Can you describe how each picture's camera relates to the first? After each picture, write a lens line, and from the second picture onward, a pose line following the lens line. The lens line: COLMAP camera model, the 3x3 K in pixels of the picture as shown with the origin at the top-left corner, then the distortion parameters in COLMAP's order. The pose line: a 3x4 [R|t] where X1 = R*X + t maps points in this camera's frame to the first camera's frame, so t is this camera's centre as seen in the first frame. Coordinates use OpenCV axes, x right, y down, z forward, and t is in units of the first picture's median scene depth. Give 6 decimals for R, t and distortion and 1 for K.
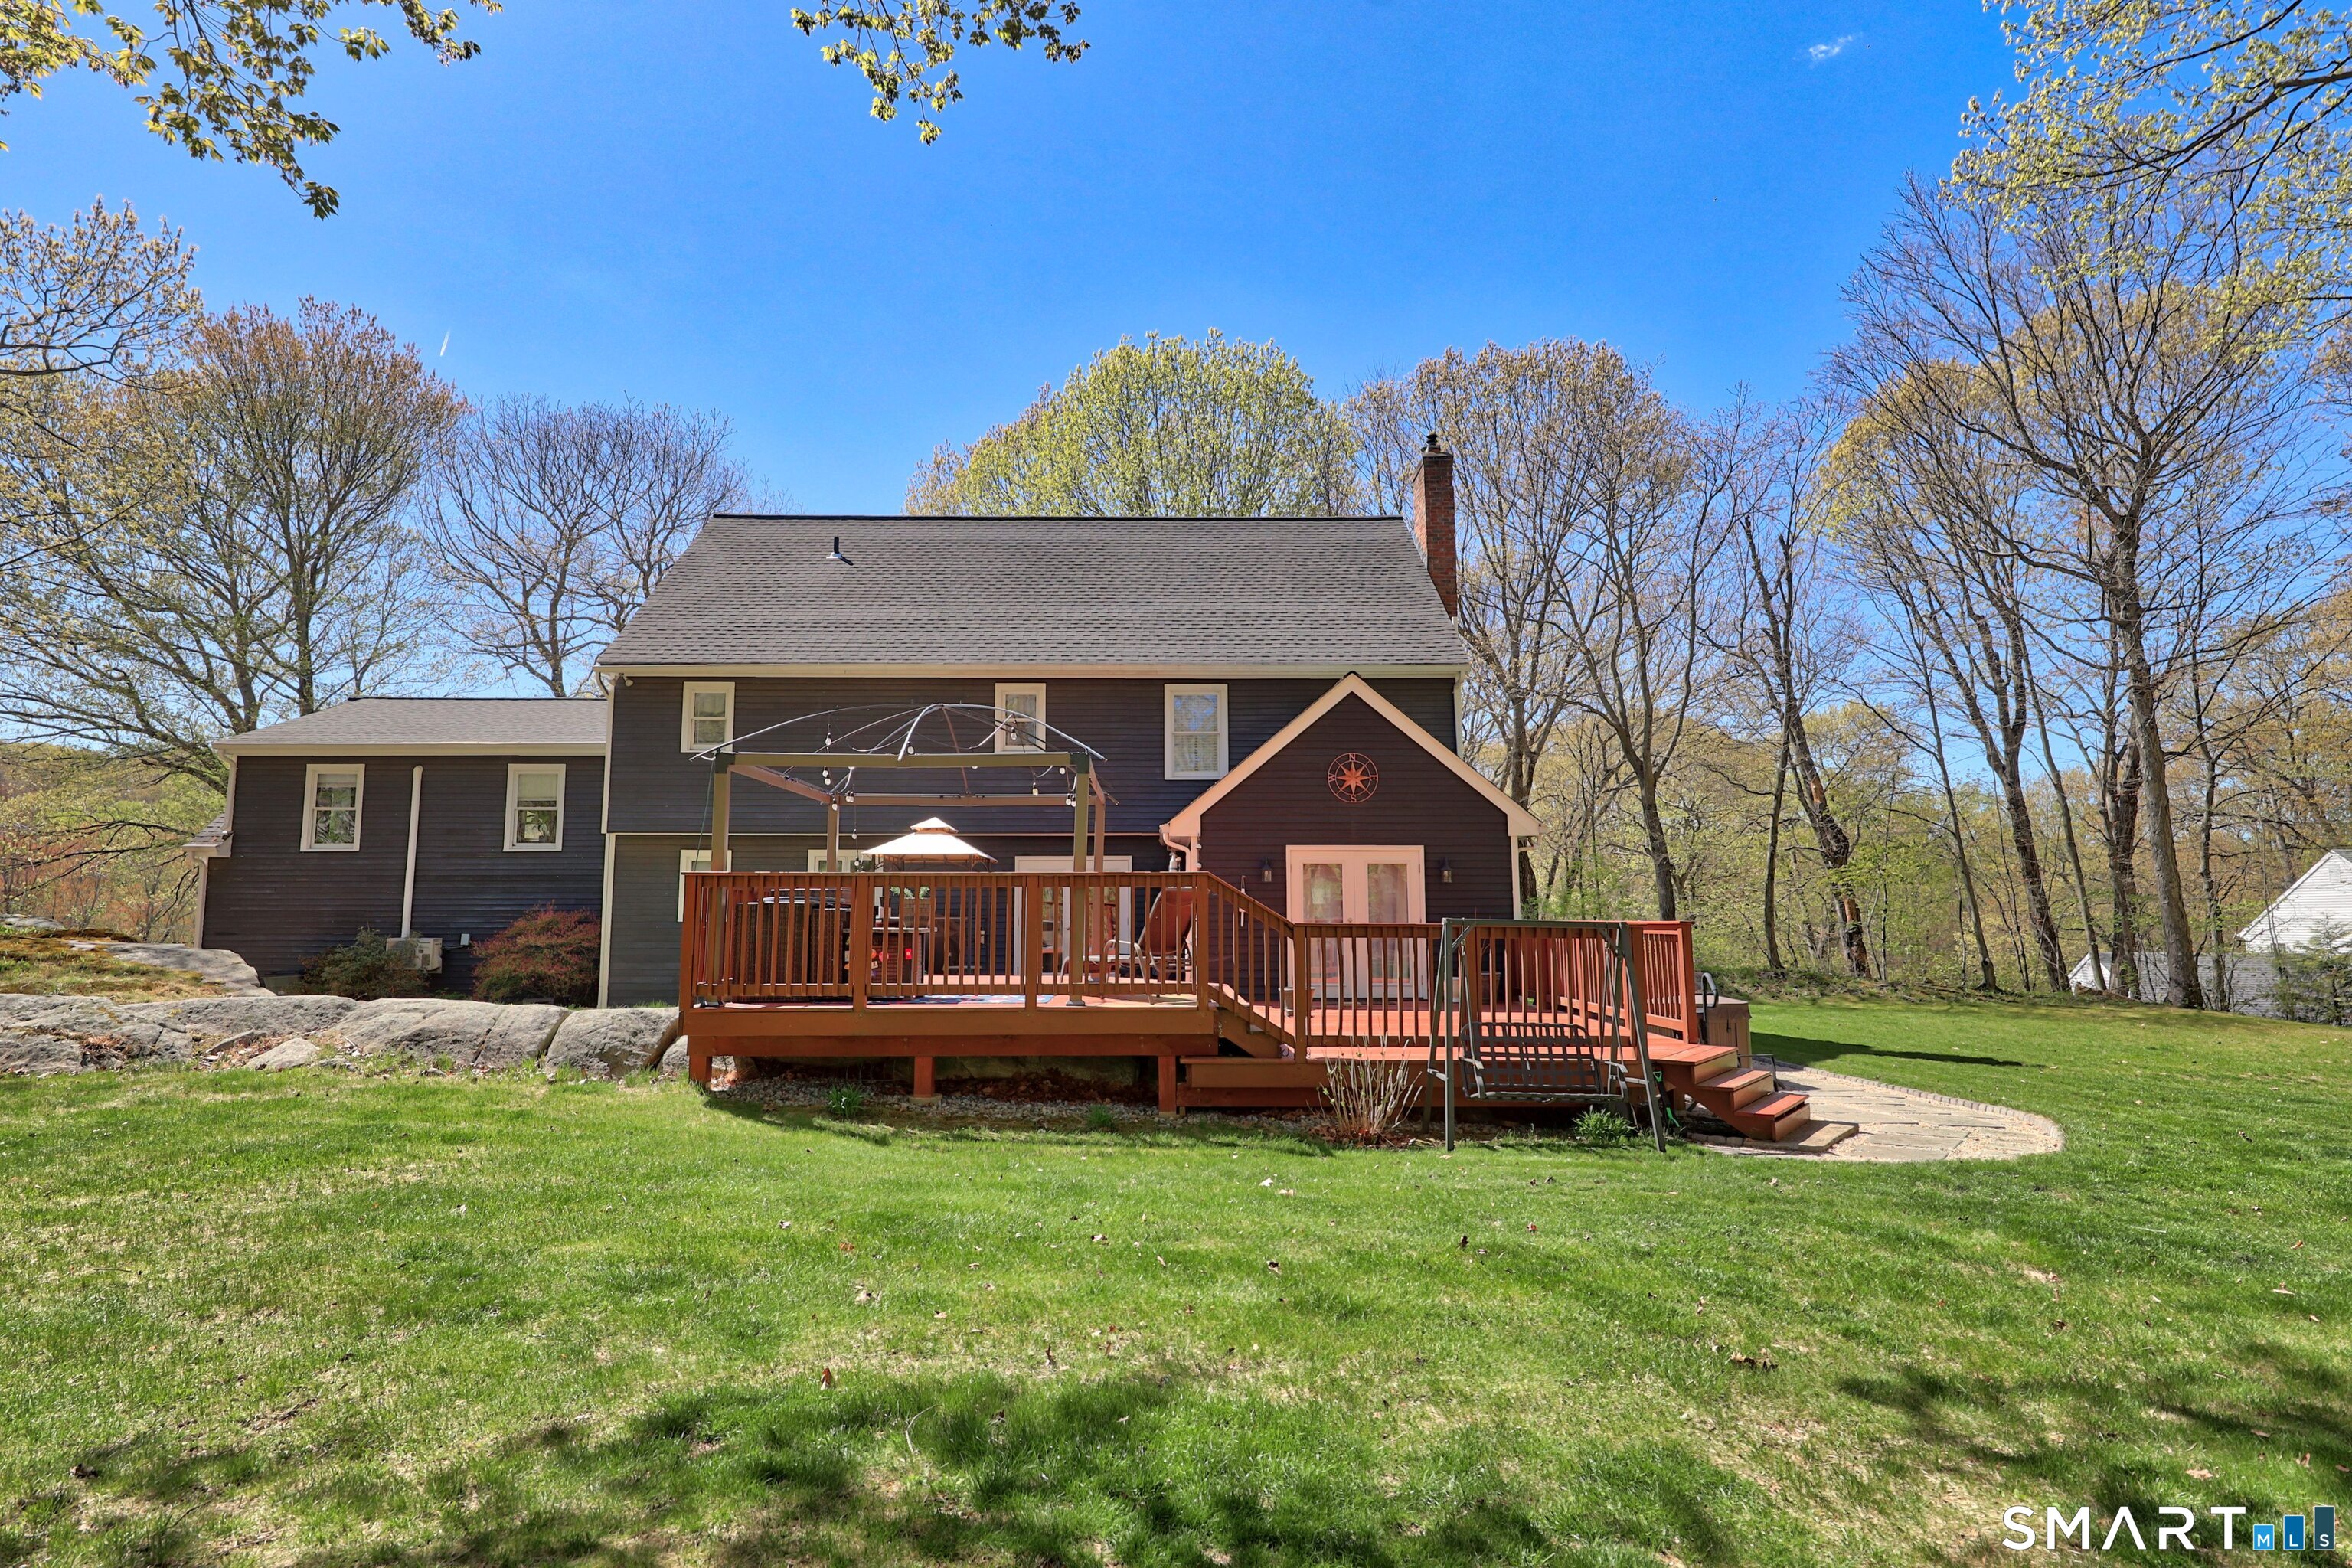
lens RADIAL K [[1160.9, 0, 1175.9], [0, 1160.9, 786.7], [0, 0, 1]] dist [0.000256, -0.000127]
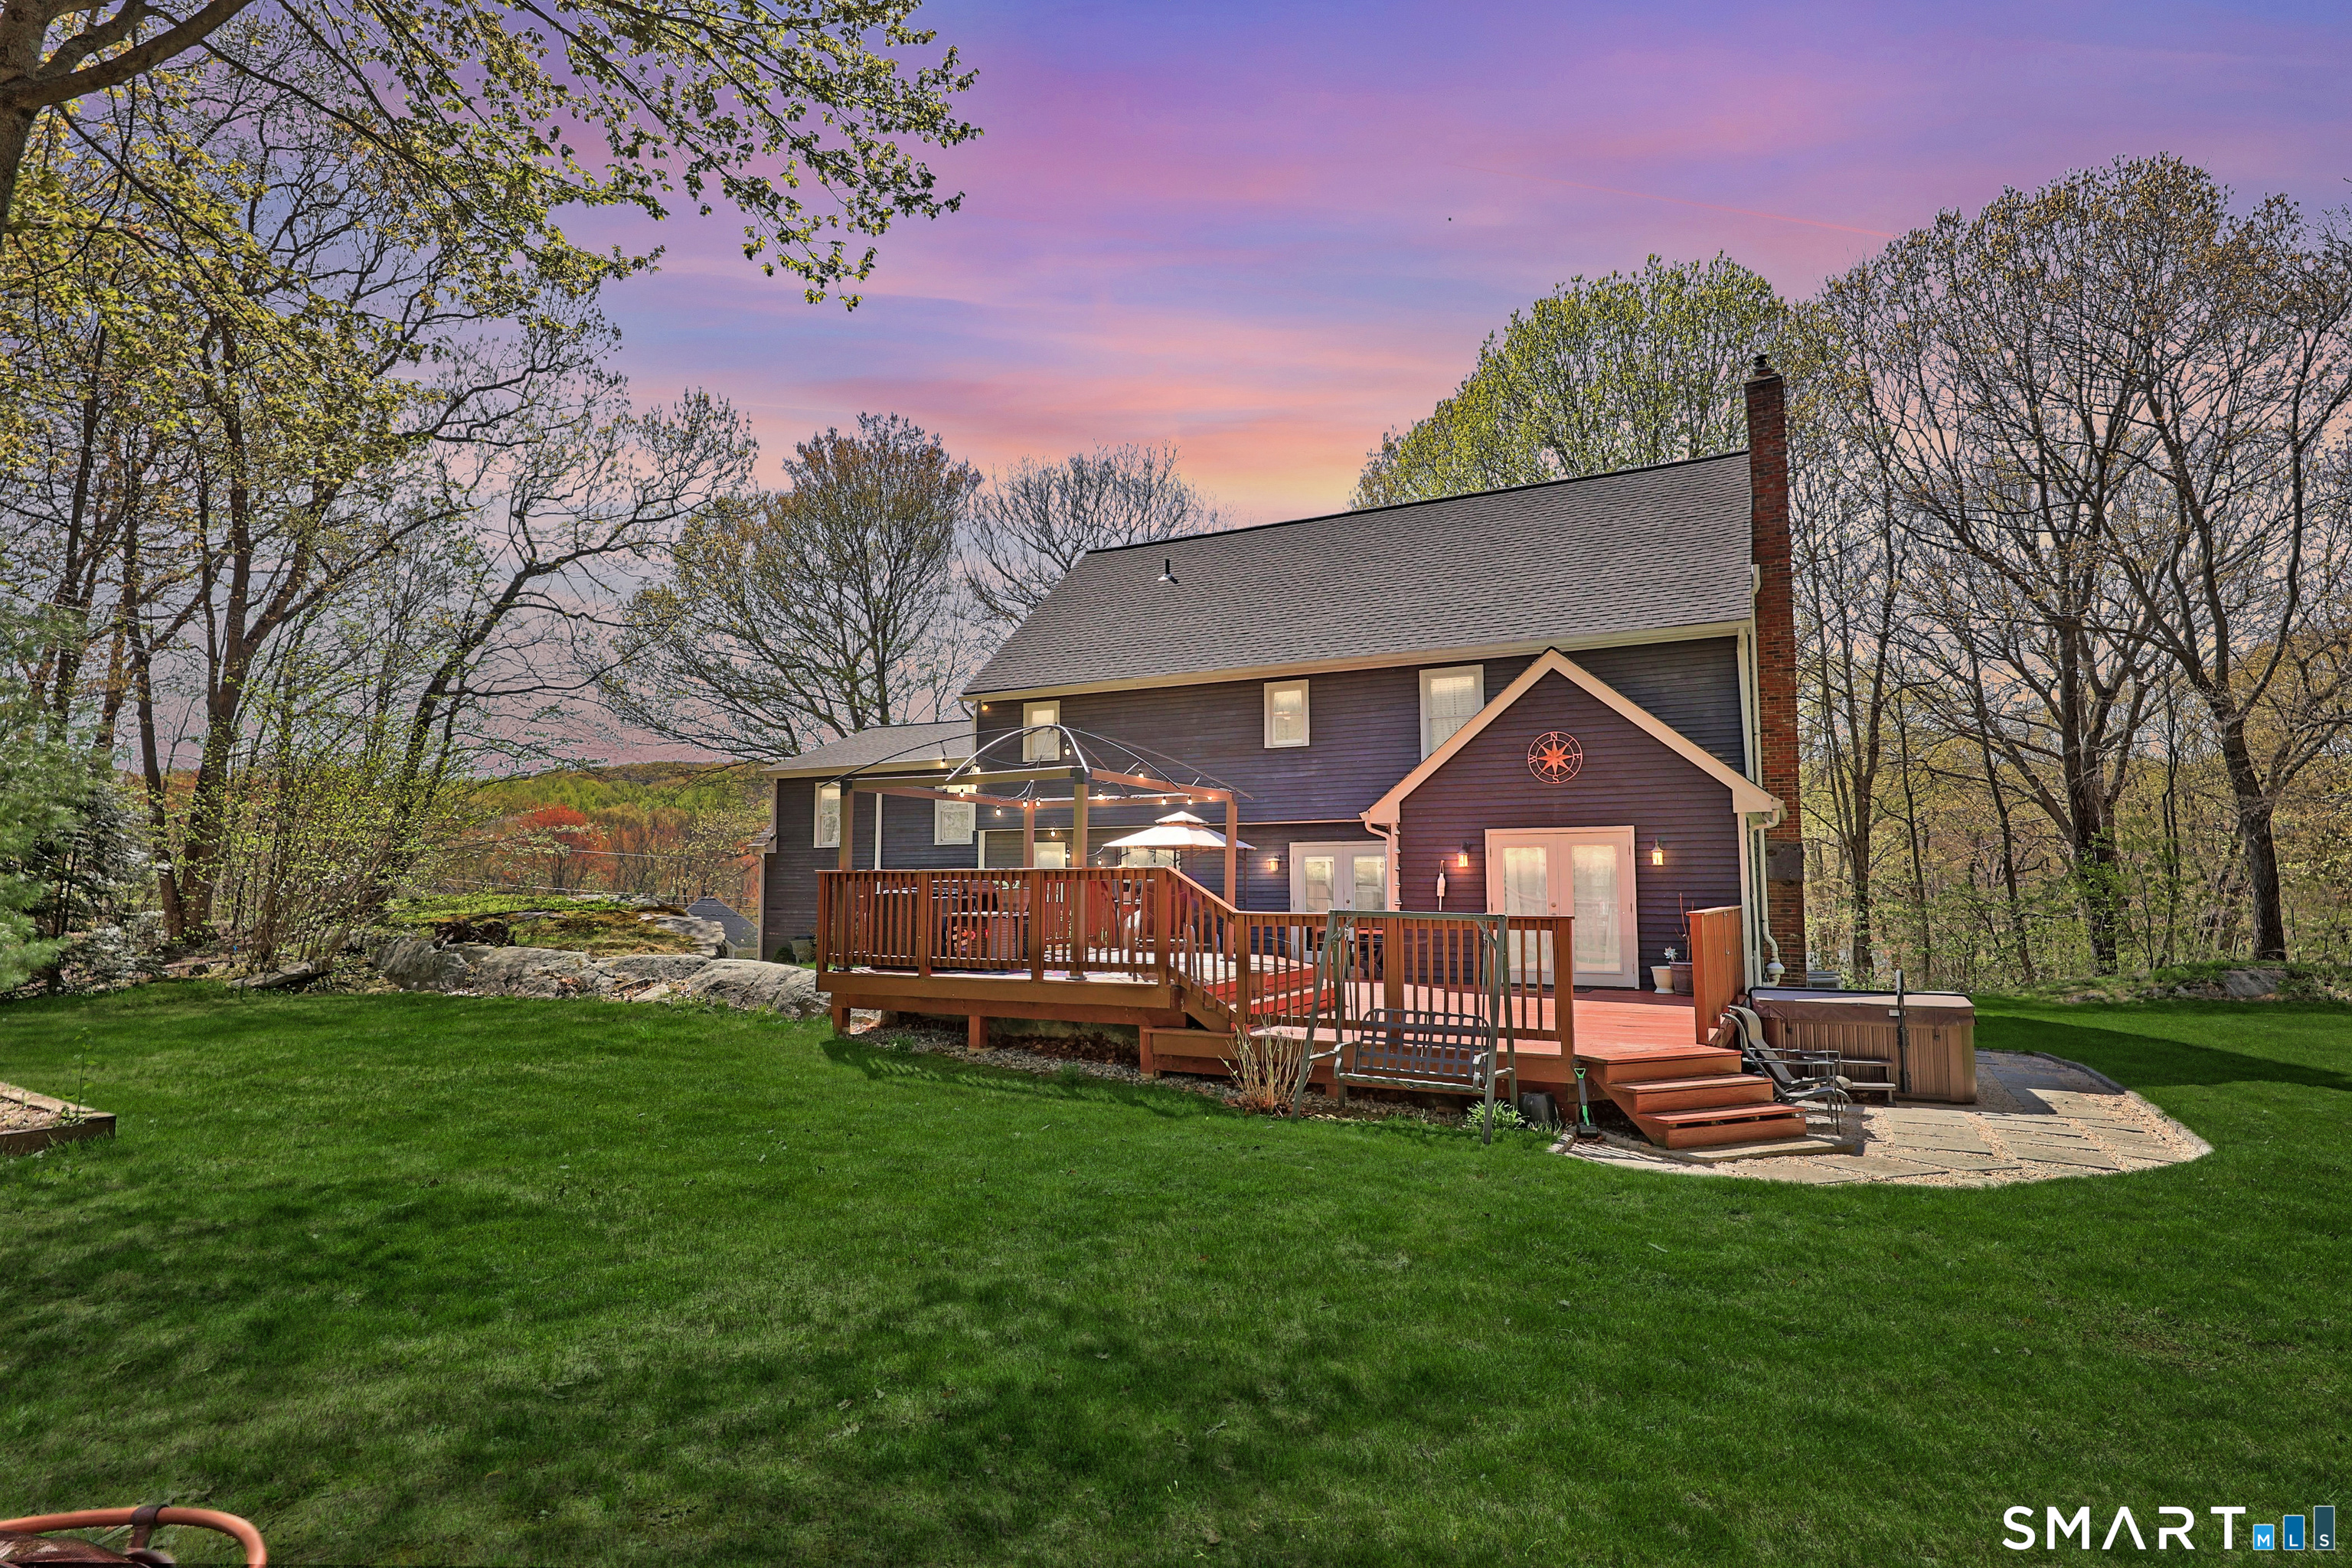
lens RADIAL K [[1160.9, 0, 1166.4], [0, 1160.9, 784.5], [0, 0, 1]] dist [0.000256, -0.000127]
pose [[0.888603, -0.041401, -0.456805, 0.303028], [0.049704, 0.998745, 0.006168, -0.007120], [0.455977, -0.028186, 0.889545, -0.003354]]
